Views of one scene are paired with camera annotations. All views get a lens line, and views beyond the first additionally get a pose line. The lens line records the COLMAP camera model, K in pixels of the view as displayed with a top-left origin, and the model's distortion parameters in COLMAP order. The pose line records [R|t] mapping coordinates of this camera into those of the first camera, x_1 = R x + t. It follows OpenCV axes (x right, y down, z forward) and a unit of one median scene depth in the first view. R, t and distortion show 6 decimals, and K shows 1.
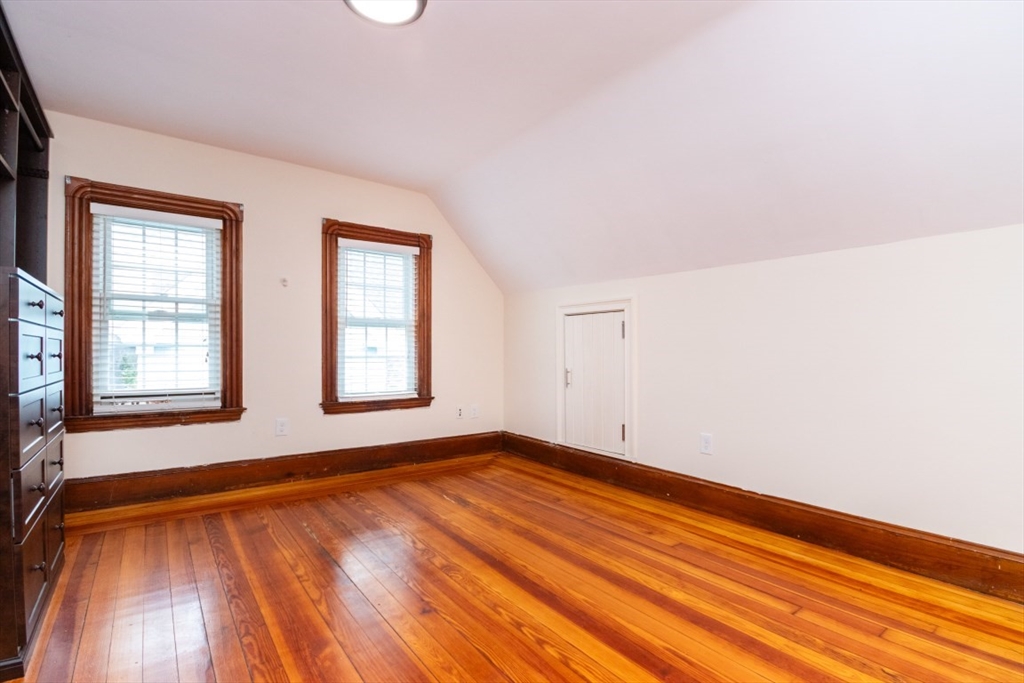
lens RADIAL K [[514.4, 0, 512.7], [0, 514.4, 356.2], [0, 0, 1]] dist [0.000195, -0.017157]
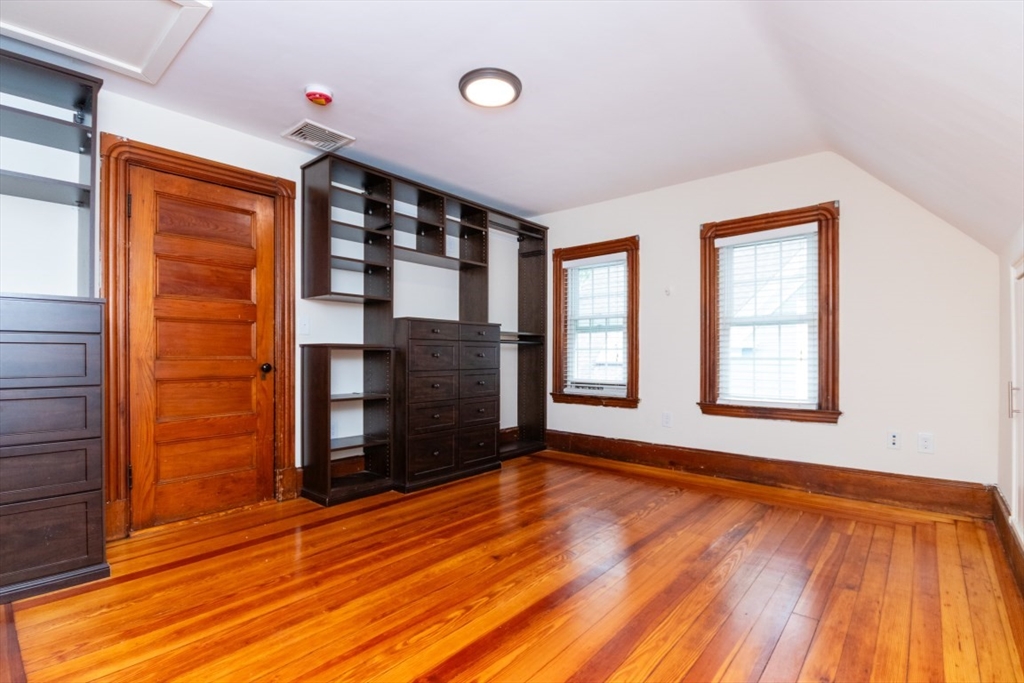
lens RADIAL K [[514.4, 0, 512.7], [0, 514.4, 356.2], [0, 0, 1]] dist [0.000195, -0.017157]
pose [[0.144353, 0.001421, -0.989525, 0.683662], [-0.005210, 0.999986, 0.000676, -0.000968], [0.989513, 0.005058, 0.144358, 0.533846]]
